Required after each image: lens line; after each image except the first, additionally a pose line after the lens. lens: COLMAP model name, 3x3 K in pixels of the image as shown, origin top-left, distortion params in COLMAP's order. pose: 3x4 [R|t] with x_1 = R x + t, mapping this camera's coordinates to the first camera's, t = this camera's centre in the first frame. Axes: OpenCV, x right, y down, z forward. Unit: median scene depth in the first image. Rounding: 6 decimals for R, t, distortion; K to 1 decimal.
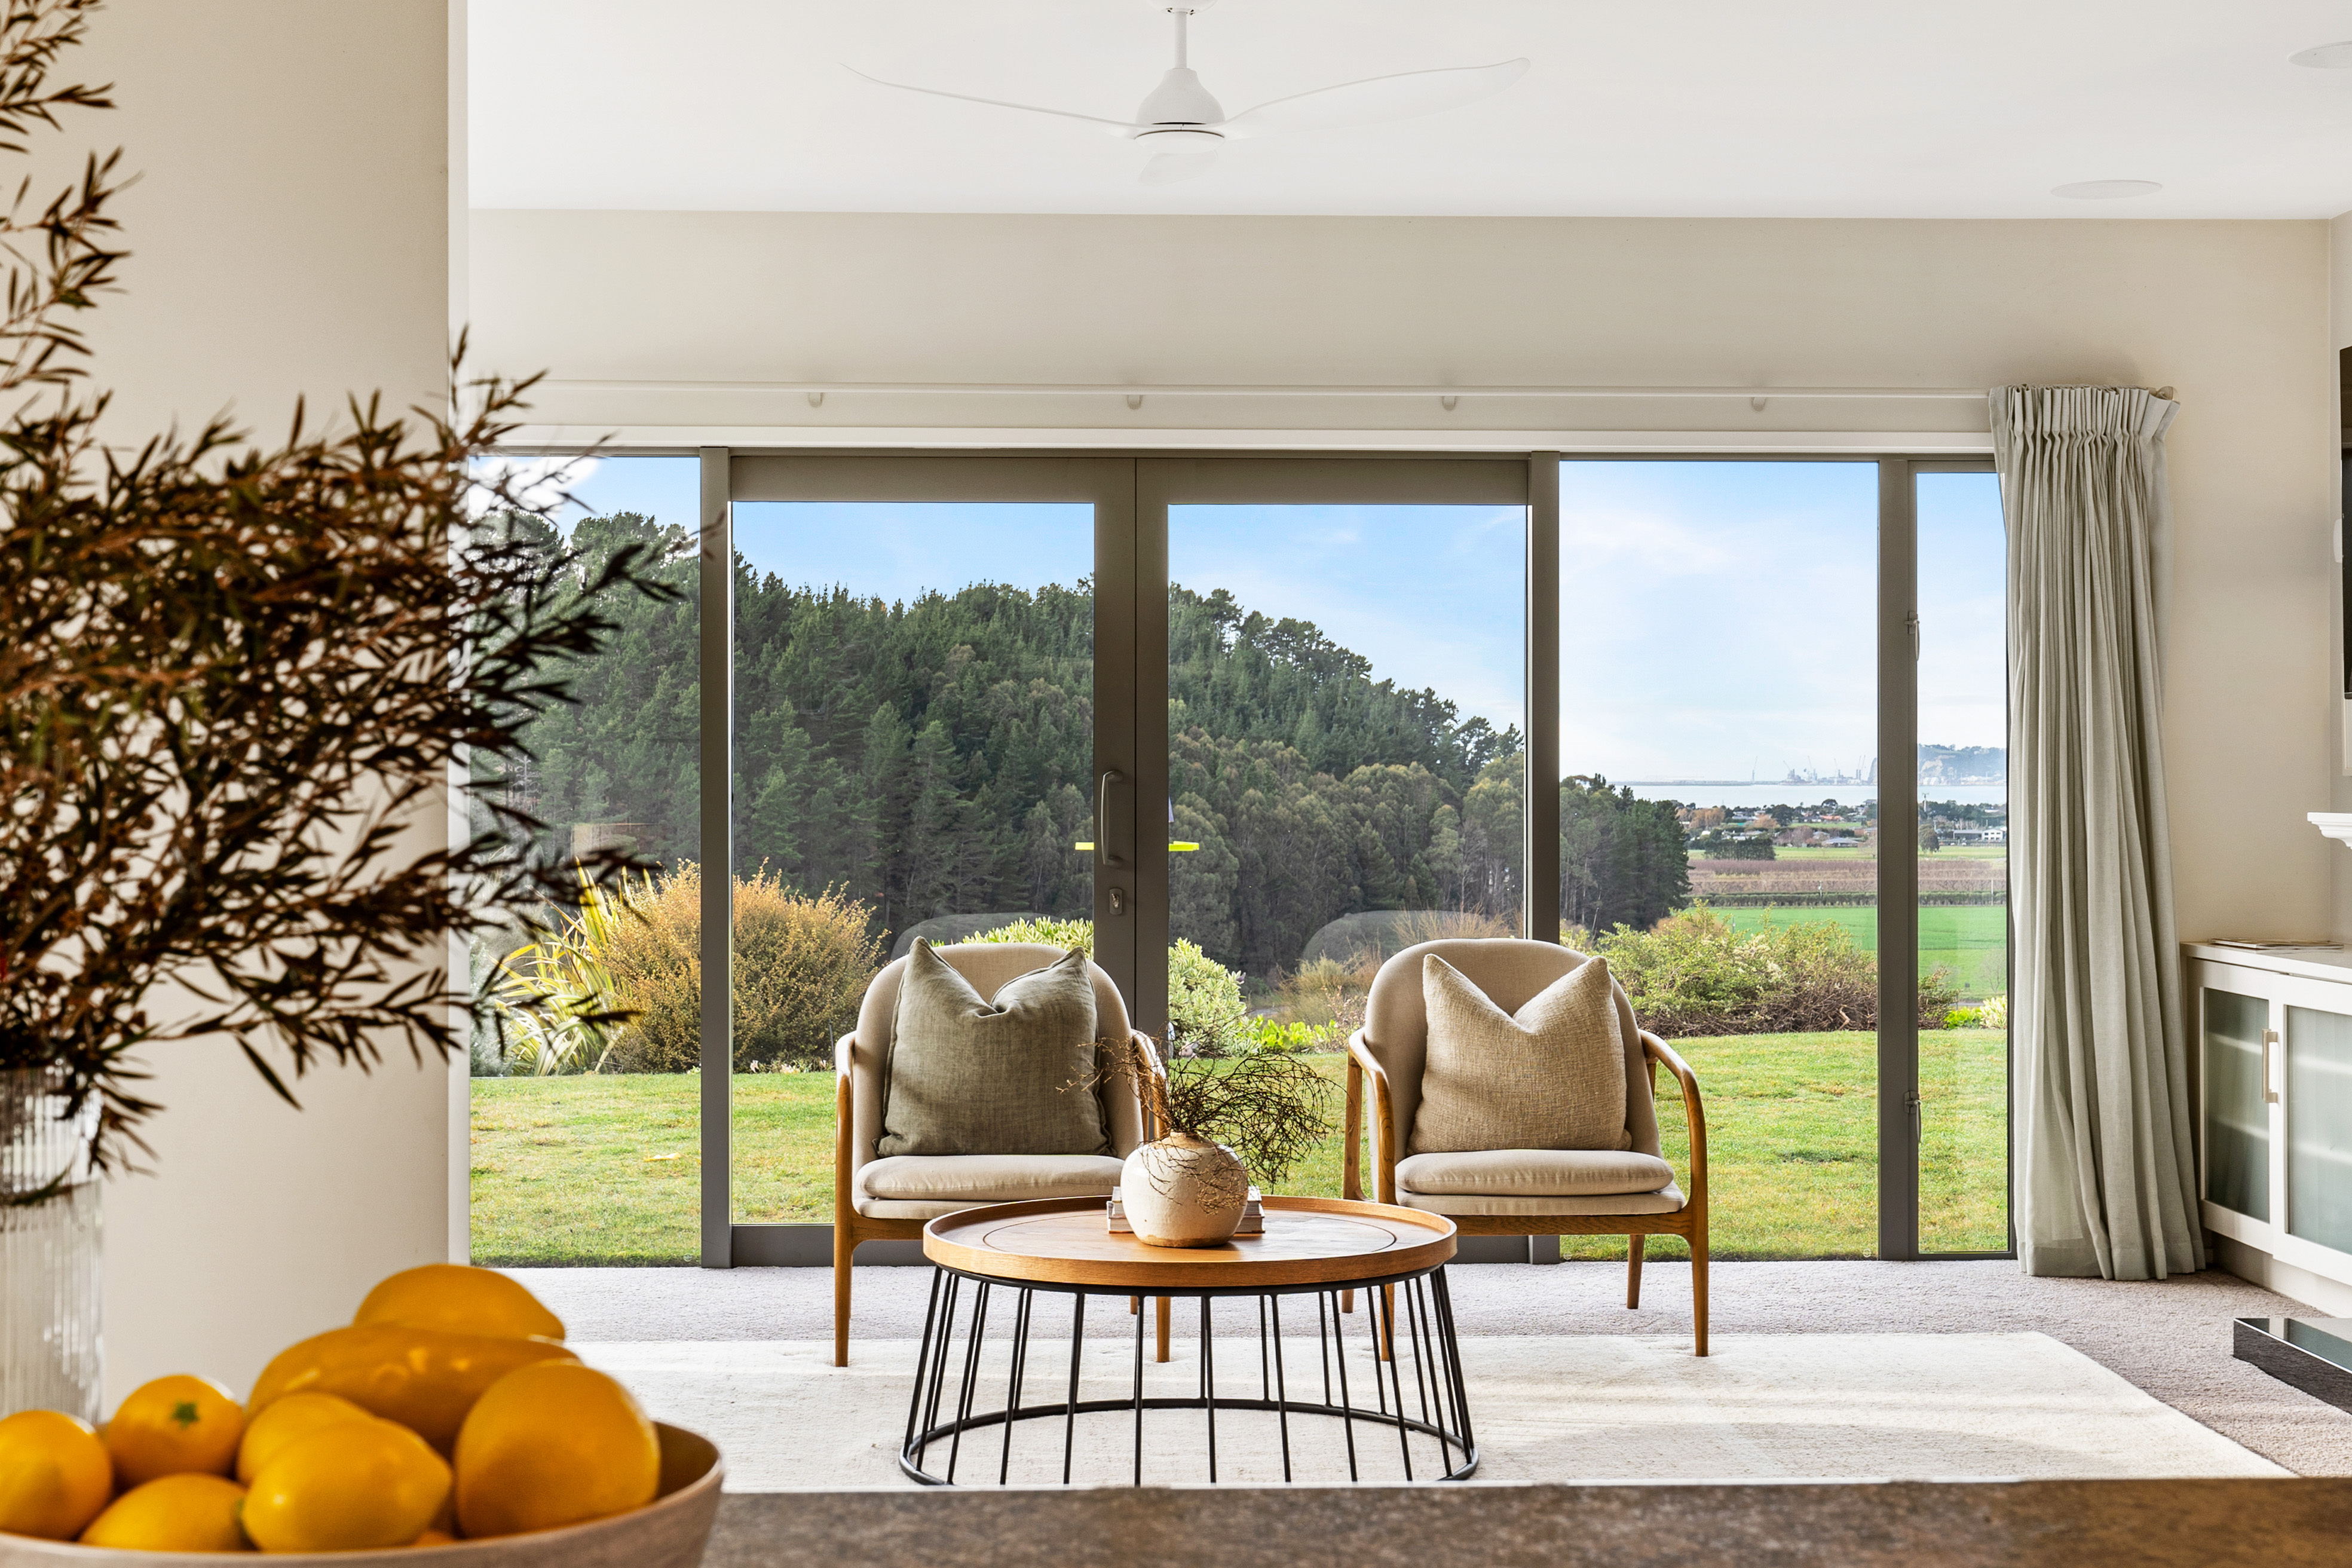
lens RADIAL K [[3602.8, 0, 1176.0], [0, 3602.8, 784.0], [0, 0, 1]] dist [0.019797, 0.049800]
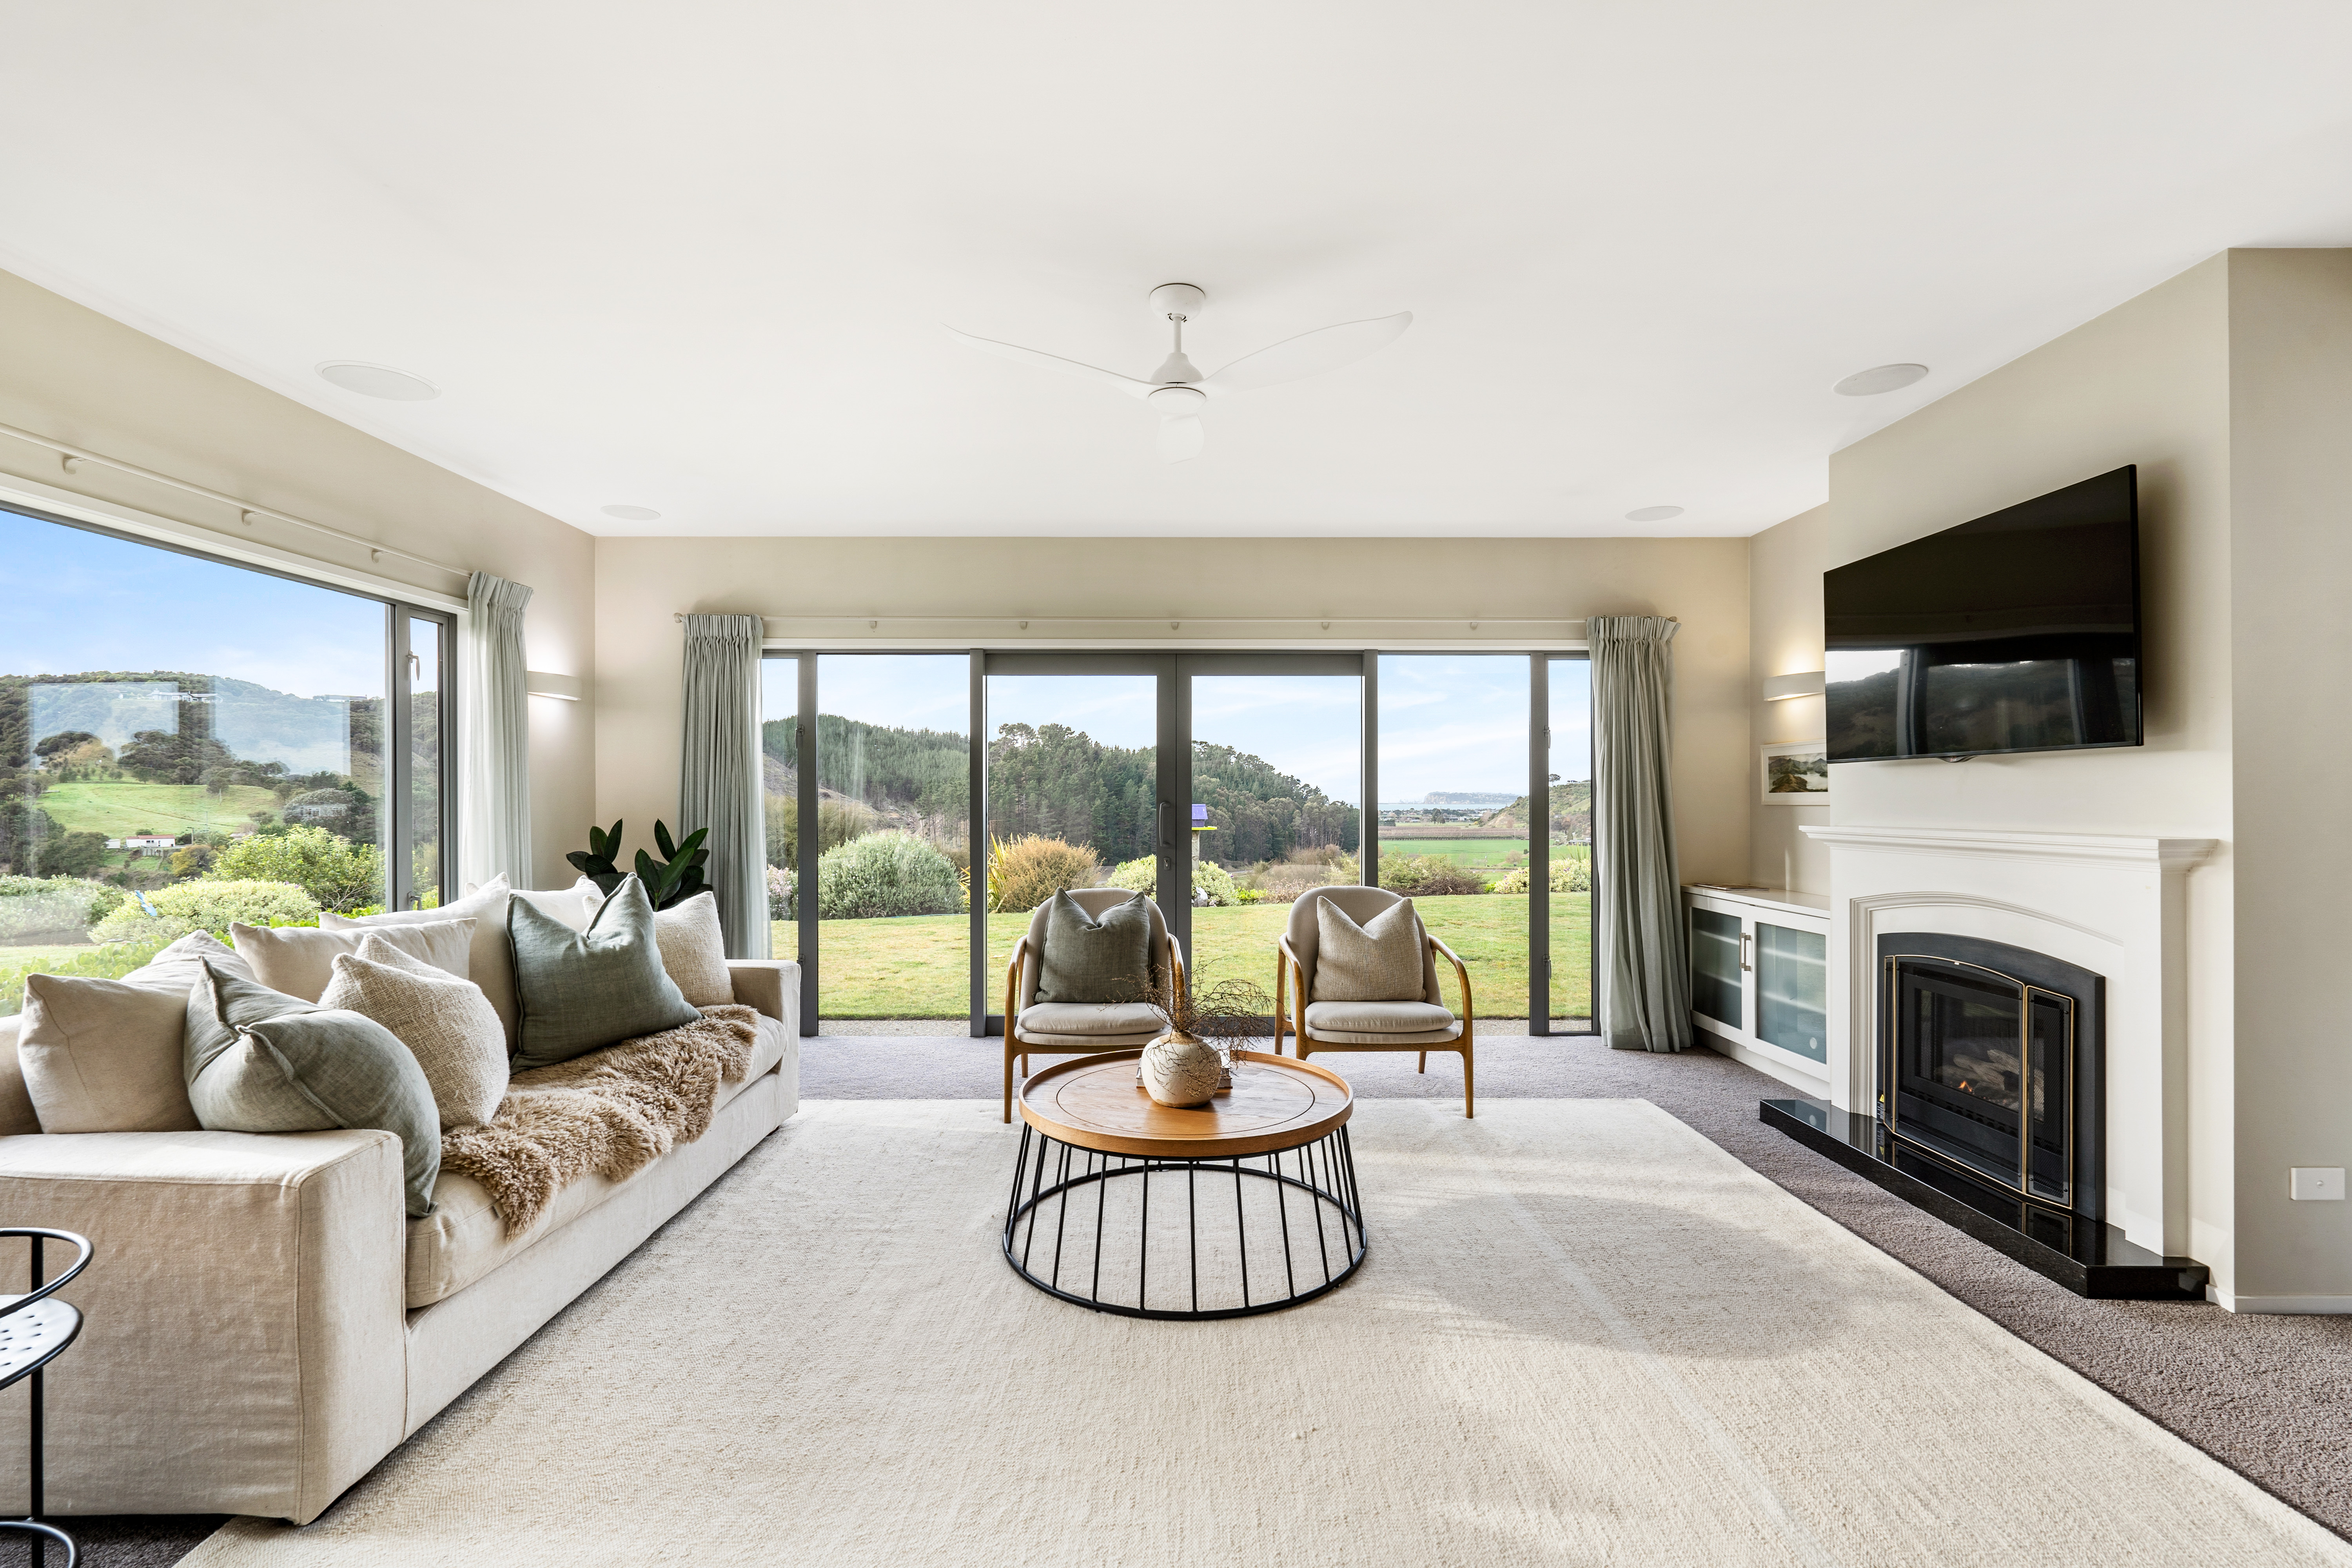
lens RADIAL K [[1054.1, 0, 1182.3], [0, 1054.1, 798.1], [0, 0, 1]] dist [-0.000721, -0.000330]
pose [[0.999455, -0.000148, -0.033015, 0.014110], [-0.000028, 0.999986, -0.005335, -0.002948], [0.033015, 0.005333, 0.999441, 0.416444]]
